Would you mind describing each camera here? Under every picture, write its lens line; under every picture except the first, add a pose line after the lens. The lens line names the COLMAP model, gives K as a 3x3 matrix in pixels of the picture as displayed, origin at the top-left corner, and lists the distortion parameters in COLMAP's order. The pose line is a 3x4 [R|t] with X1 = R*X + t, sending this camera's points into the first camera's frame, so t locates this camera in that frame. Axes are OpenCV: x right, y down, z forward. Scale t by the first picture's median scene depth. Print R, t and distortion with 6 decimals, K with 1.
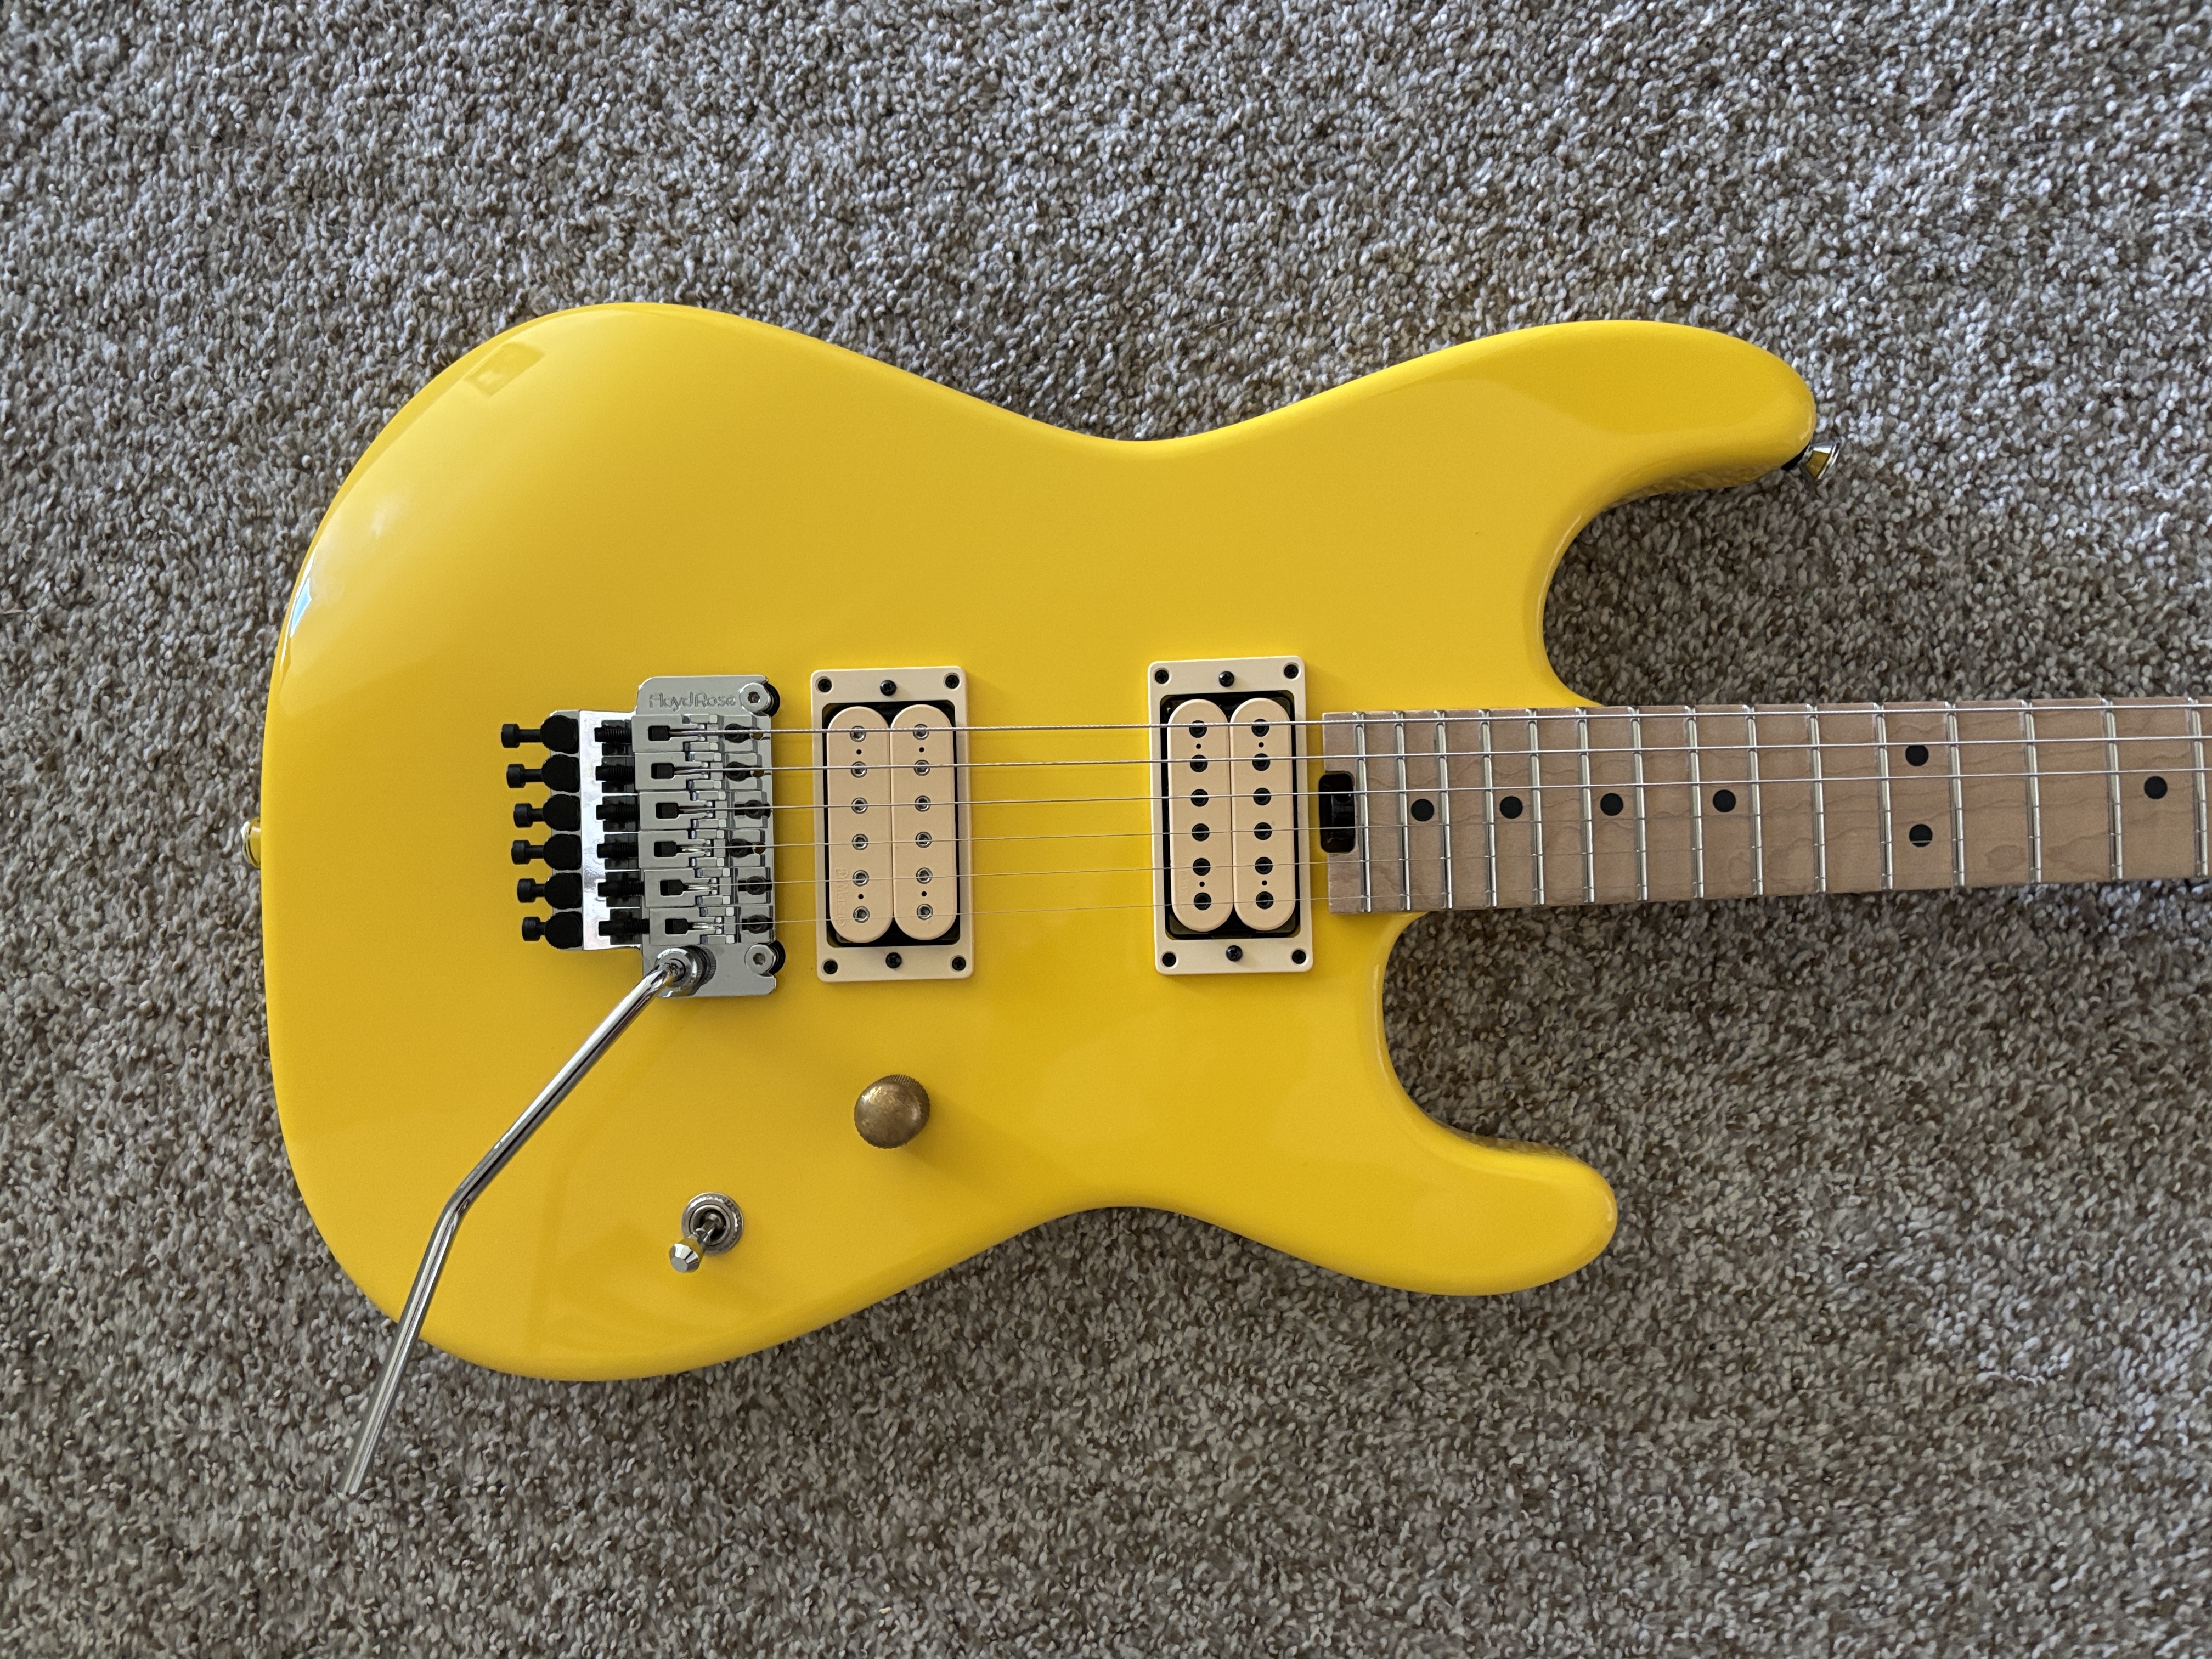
lens RADIAL K [[1607.2, 0, 1065.5], [0, 1607.2, 826.3], [0, 0, 1]] dist [0.039779, -0.049145]
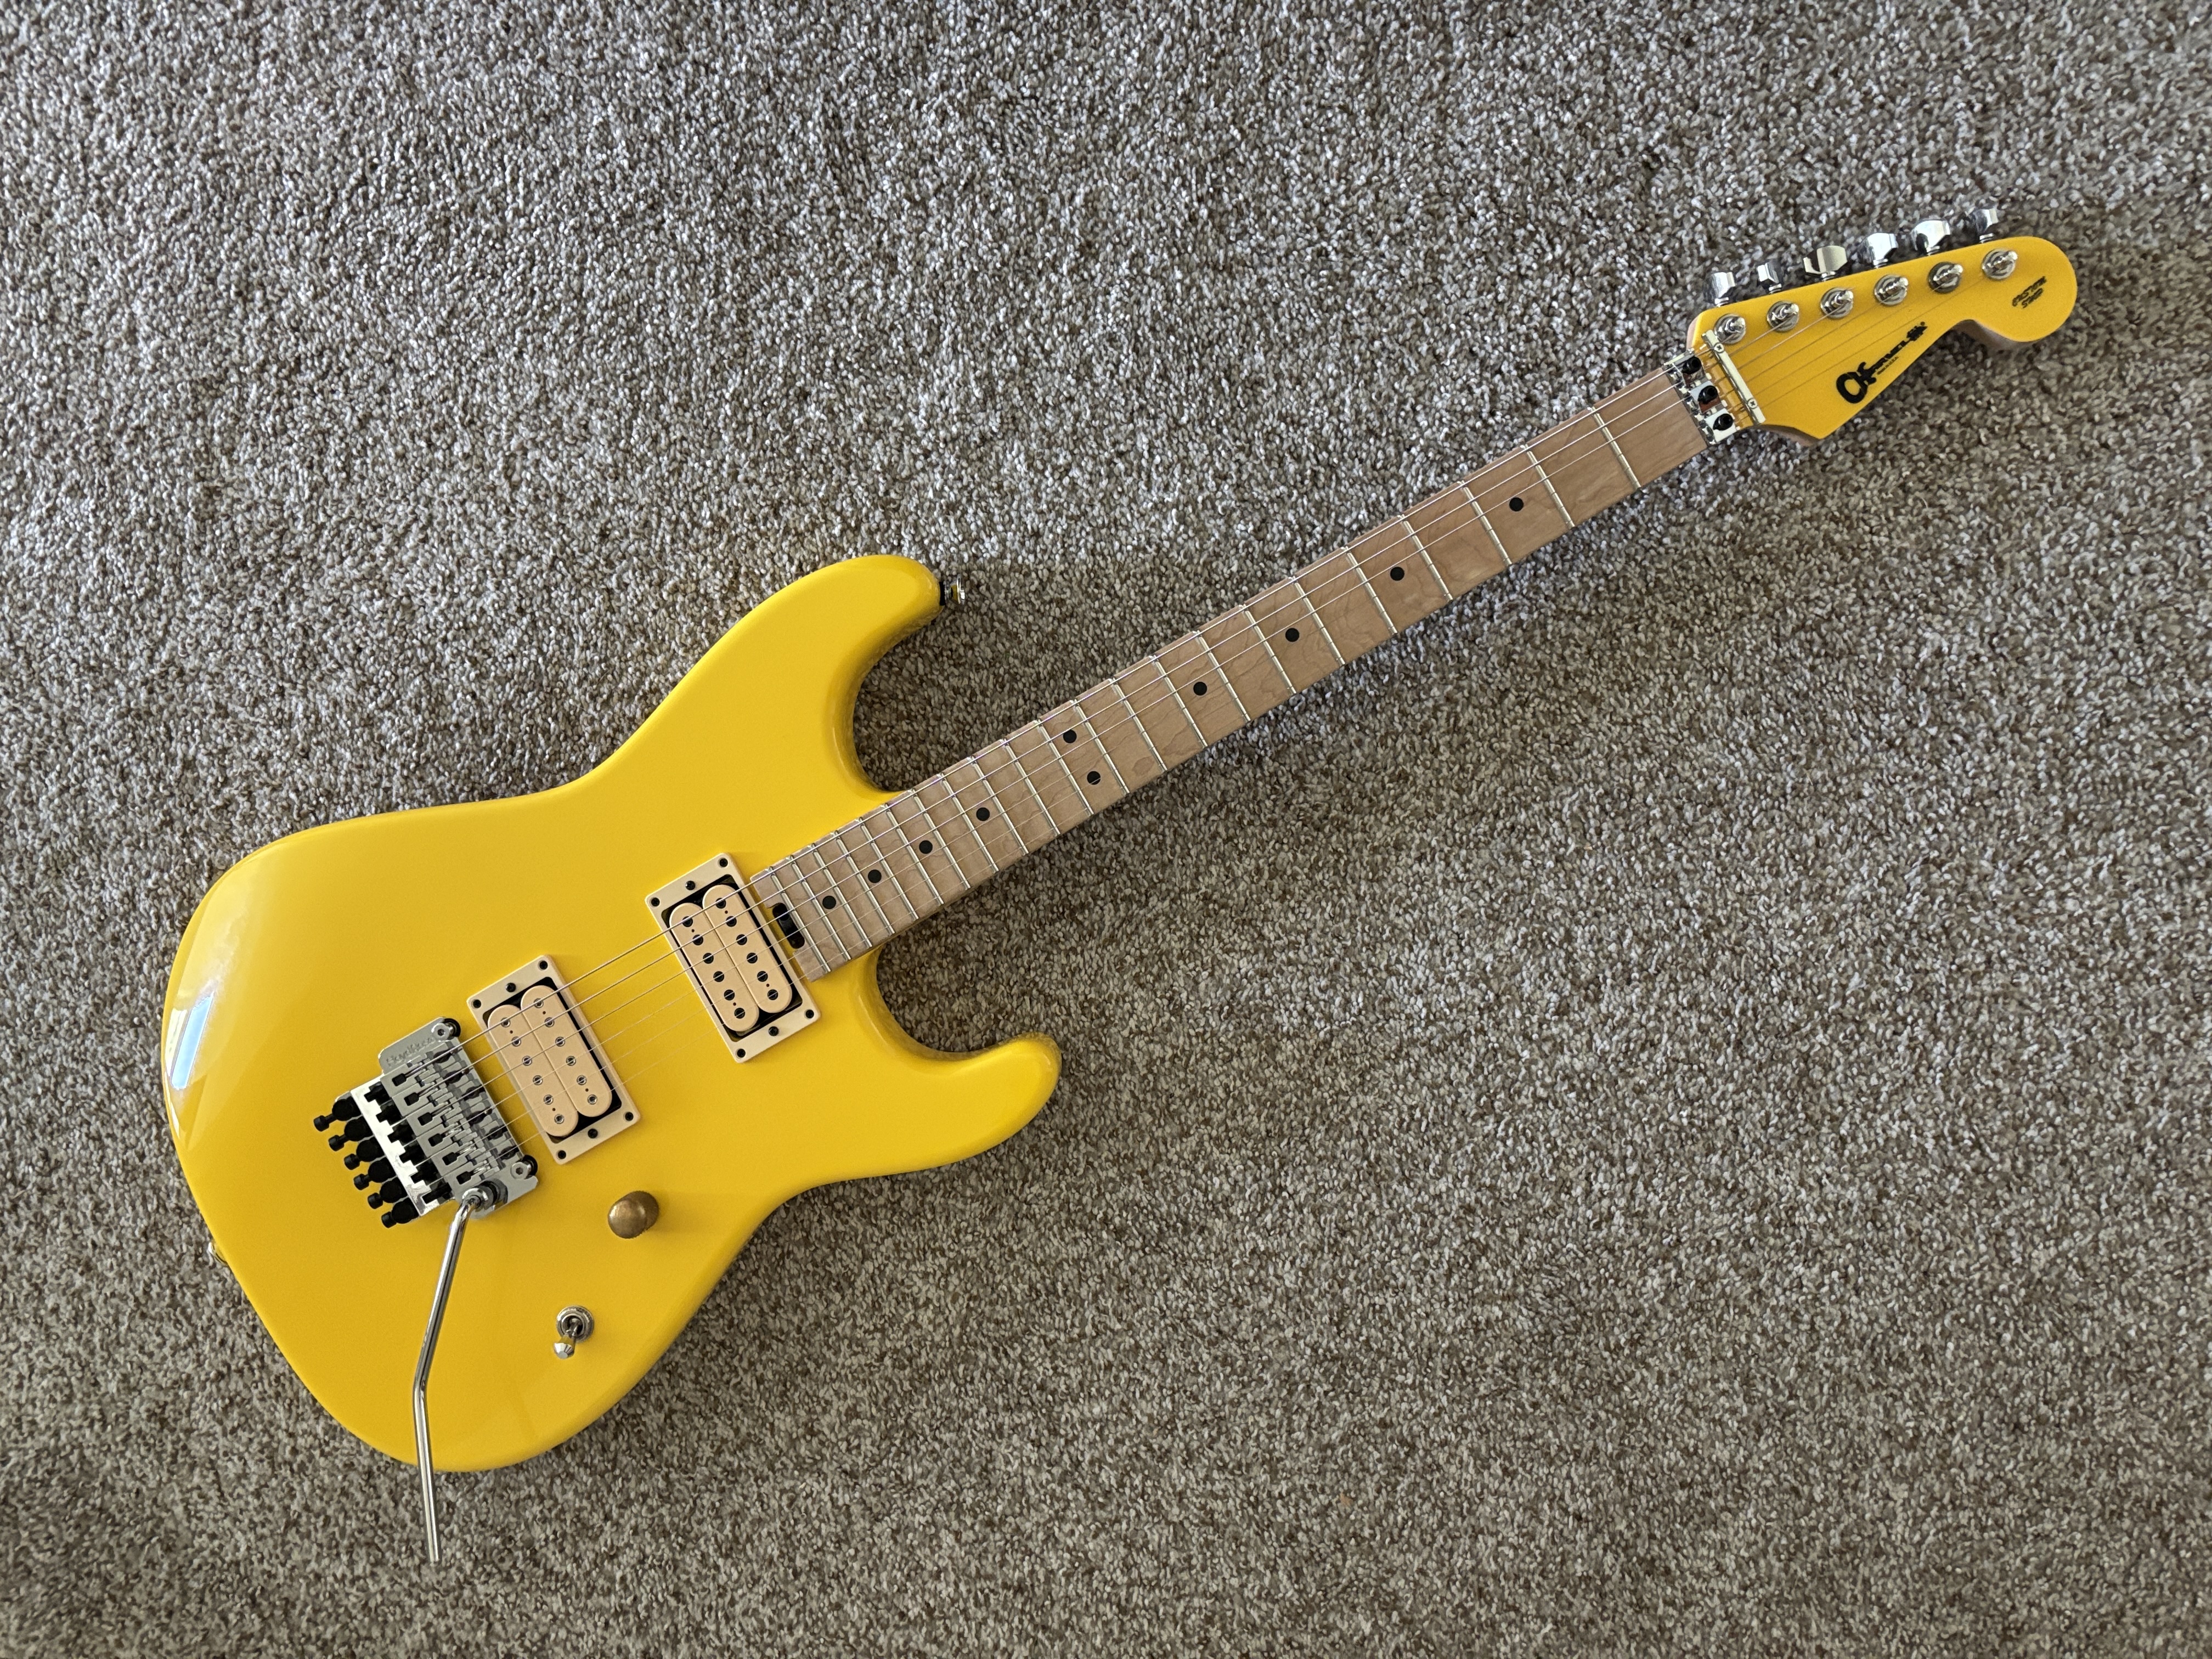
lens RADIAL K [[1607.2, 0, 1065.5], [0, 1607.2, 826.3], [0, 0, 1]] dist [0.039779, -0.049145]
pose [[0.880851, -0.473392, -0.000567, 0.433776], [0.473351, 0.880757, 0.014341, 0.011544], [-0.006289, -0.012901, 0.999897, -0.599156]]
